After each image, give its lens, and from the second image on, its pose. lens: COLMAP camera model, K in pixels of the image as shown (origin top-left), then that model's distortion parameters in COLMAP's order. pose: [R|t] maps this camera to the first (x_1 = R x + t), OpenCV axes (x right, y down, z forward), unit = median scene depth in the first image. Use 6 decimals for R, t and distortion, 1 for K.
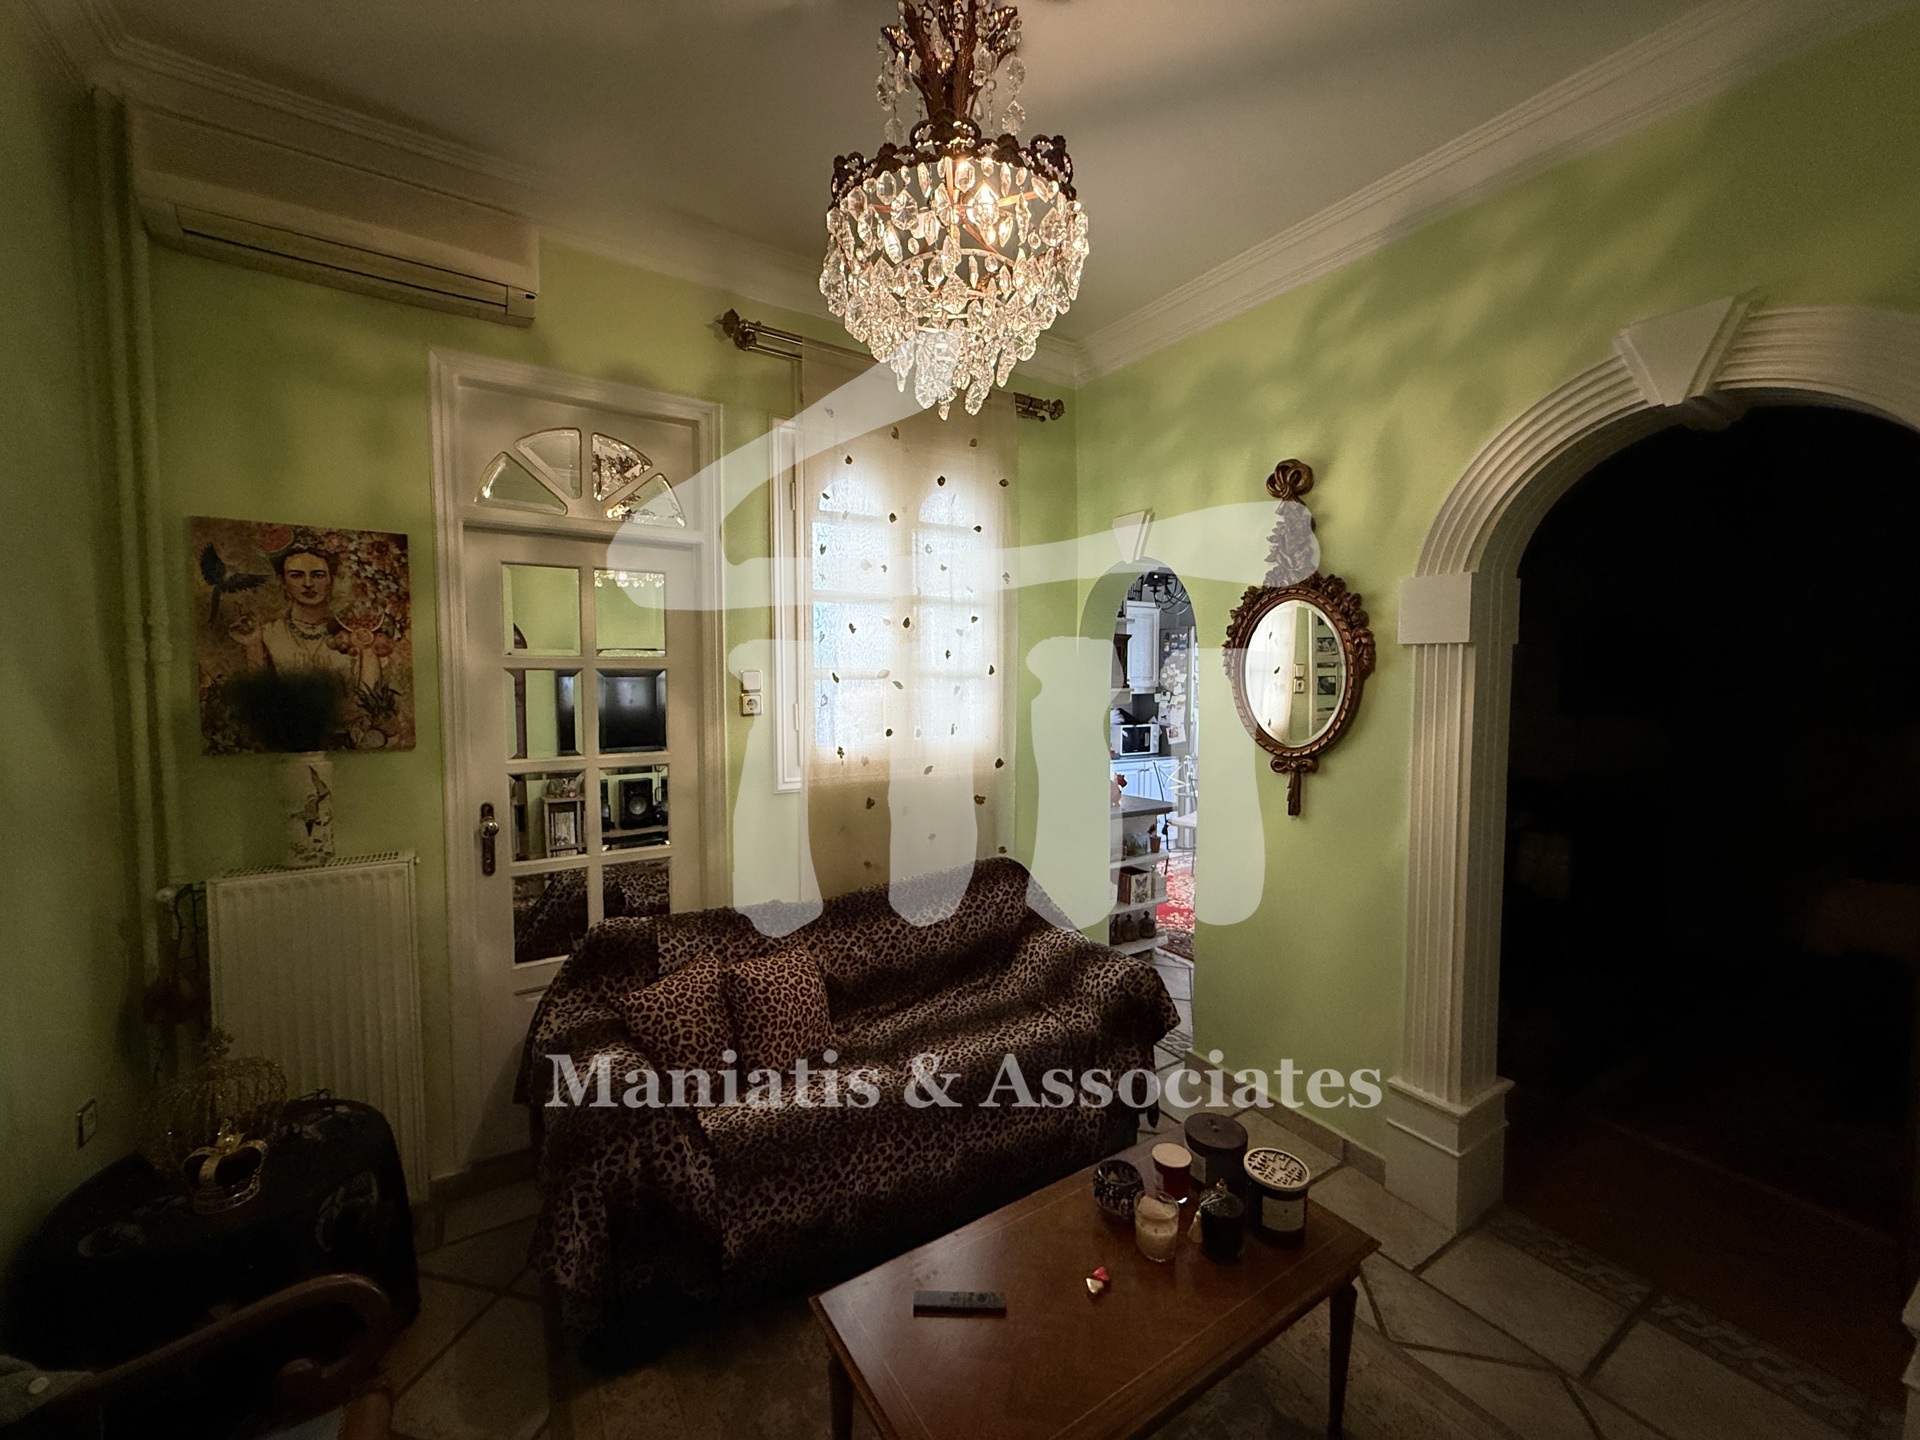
lens RADIAL K [[760.2, 0, 960.2], [0, 760.2, 718.7], [0, 0, 1]] dist [0.000540, 0.000284]
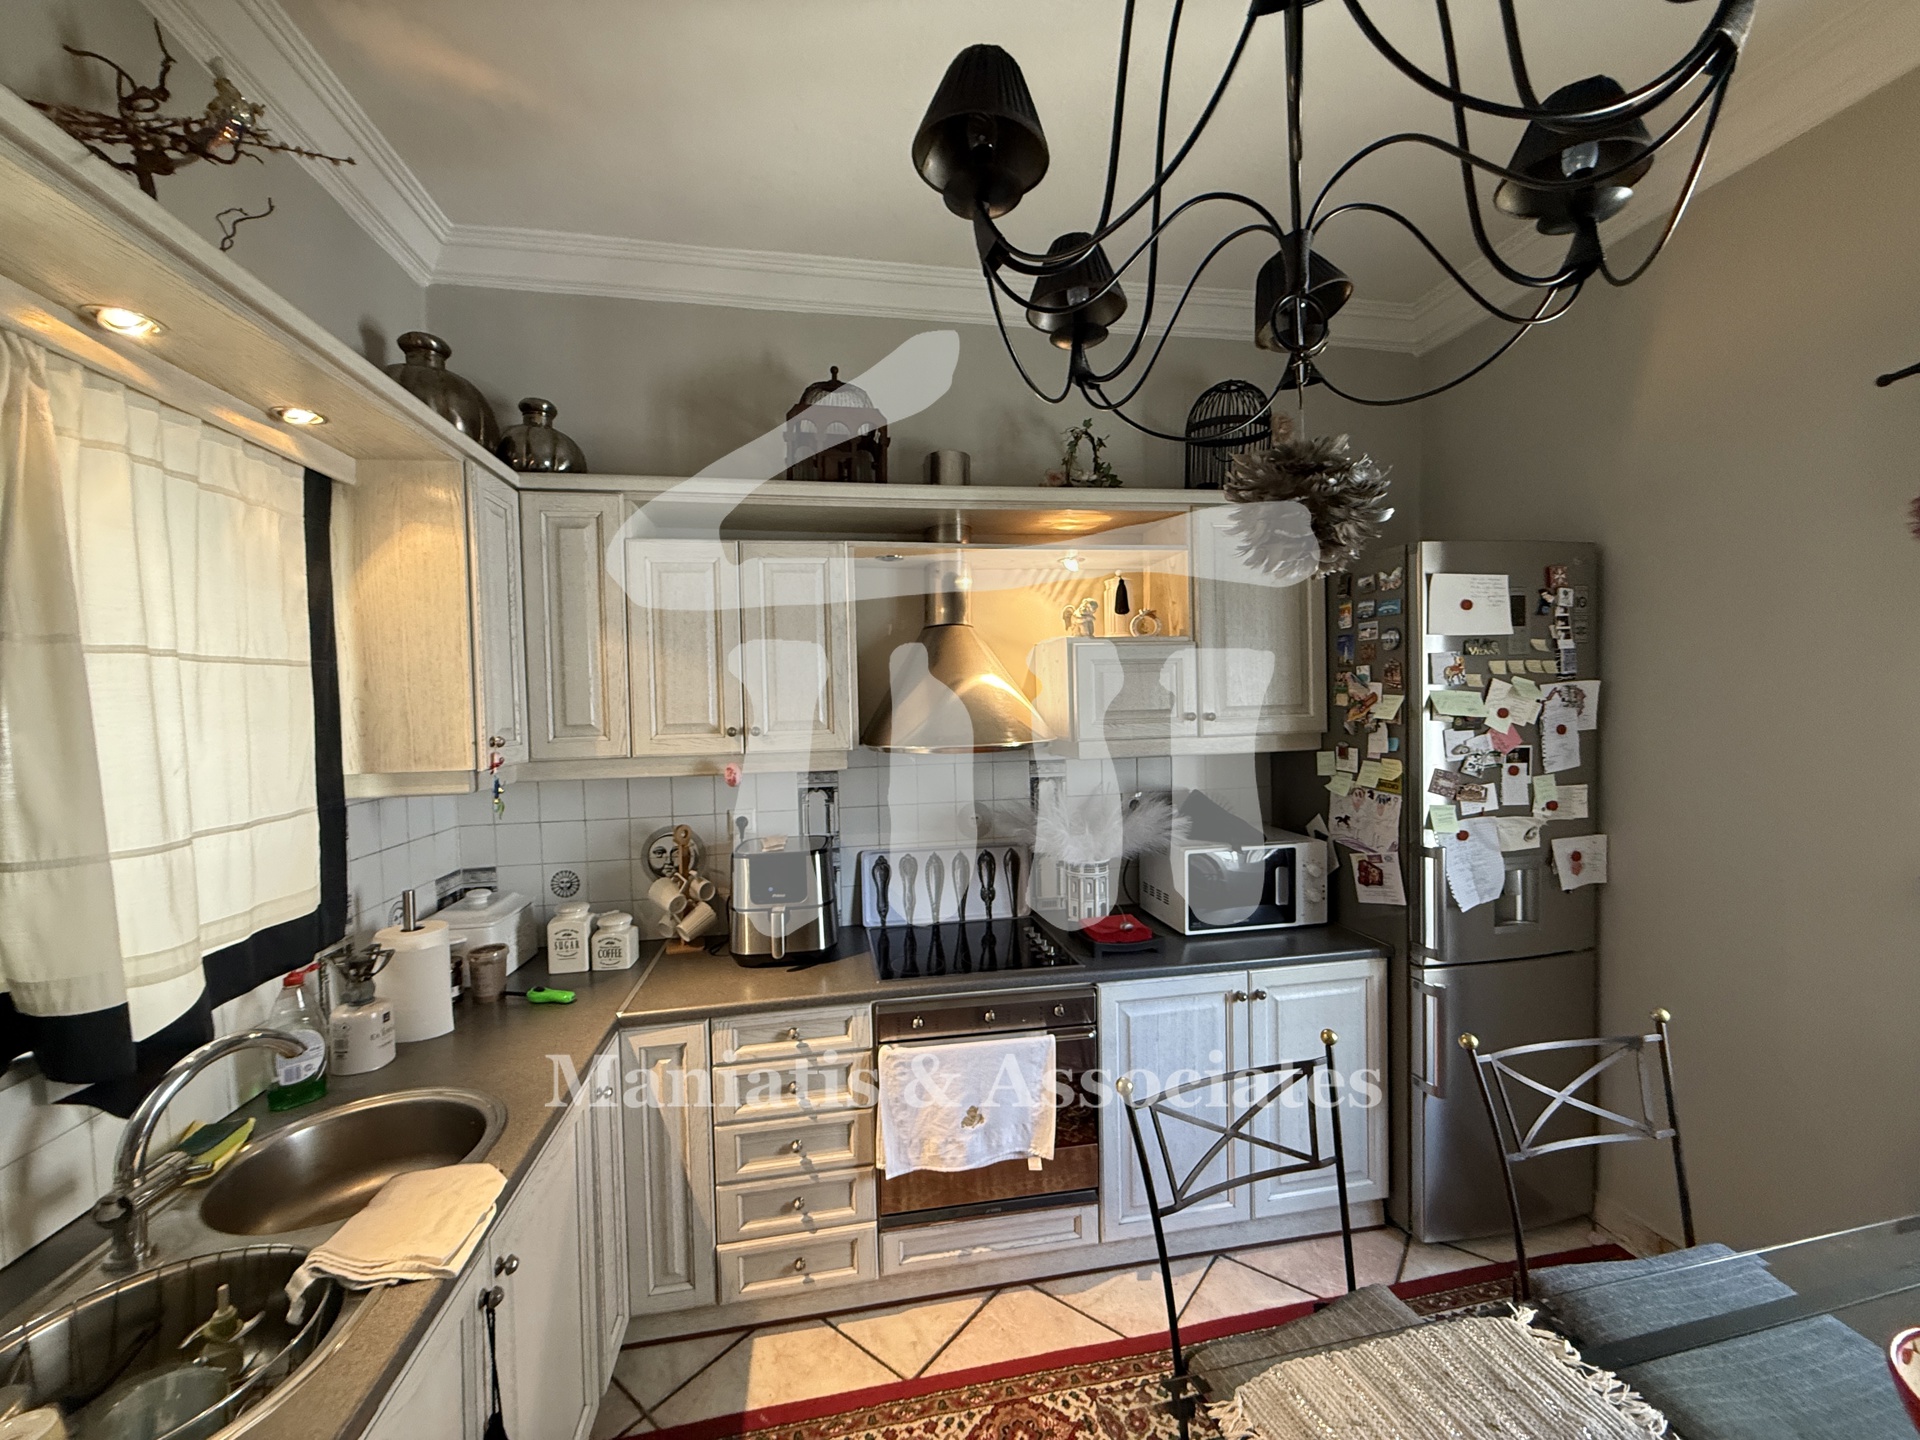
lens RADIAL K [[760.2, 0, 959.4], [0, 760.2, 720.7], [0, 0, 1]] dist [0.000540, 0.000284]
pose [[0.930320, -0.010763, -0.366591, 0.236658], [0.000845, 0.999629, -0.027206, -0.038625], [0.366748, 0.025001, 0.929984, 0.624566]]
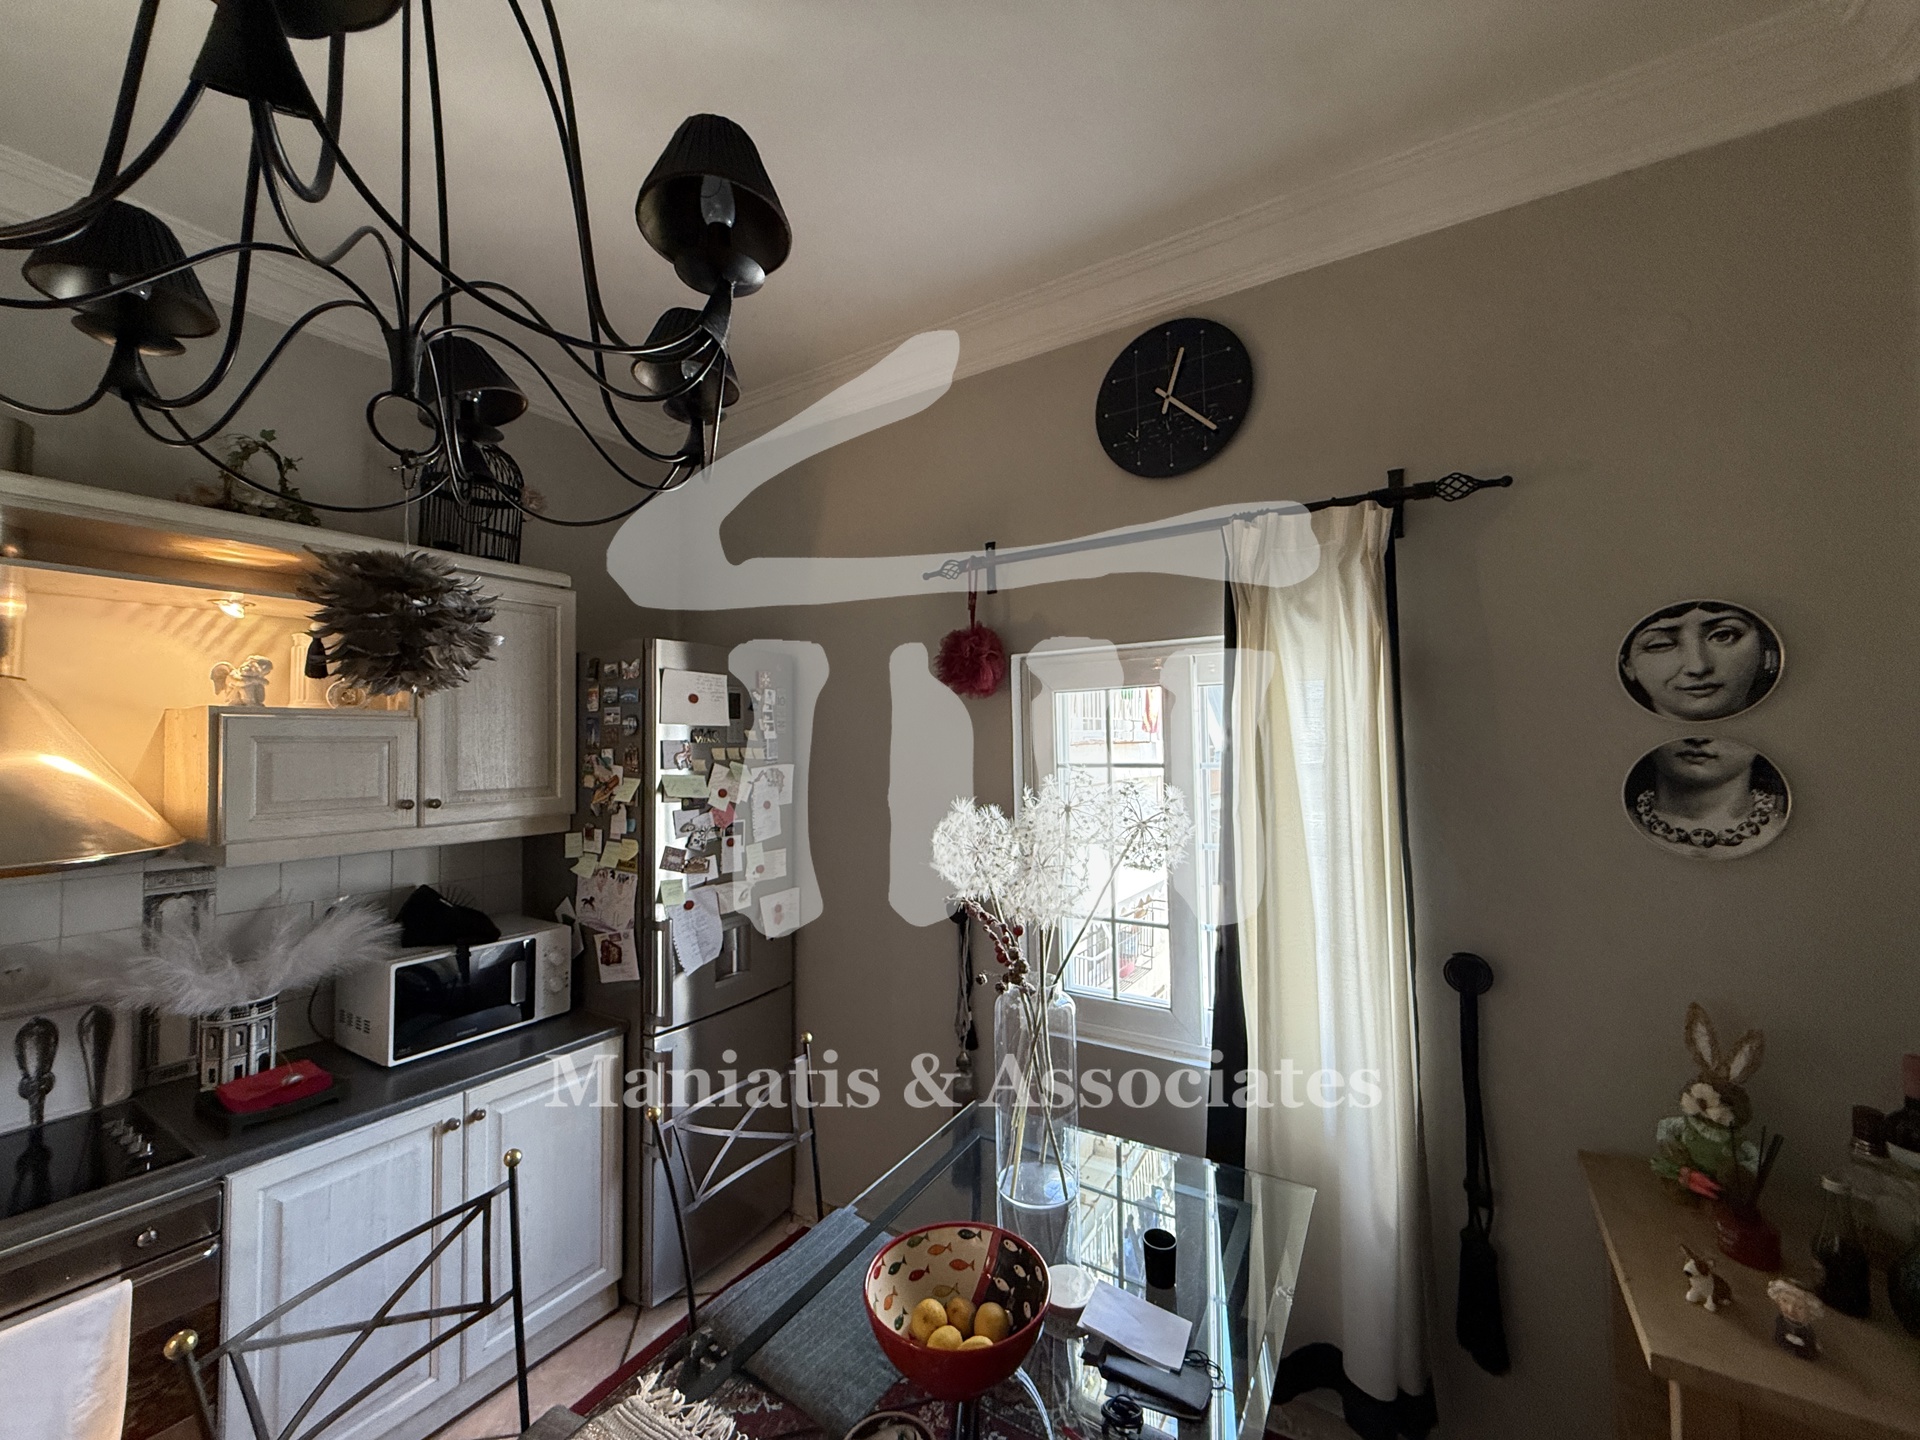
lens RADIAL K [[760.2, 0, 950.6], [0, 760.2, 720.9], [0, 0, 1]] dist [0.000540, 0.000284]
pose [[0.902159, 0.006354, 0.431358, 0.270994], [0.033767, 0.995784, -0.085289, -0.049694], [-0.430081, 0.091509, 0.898140, 0.621986]]
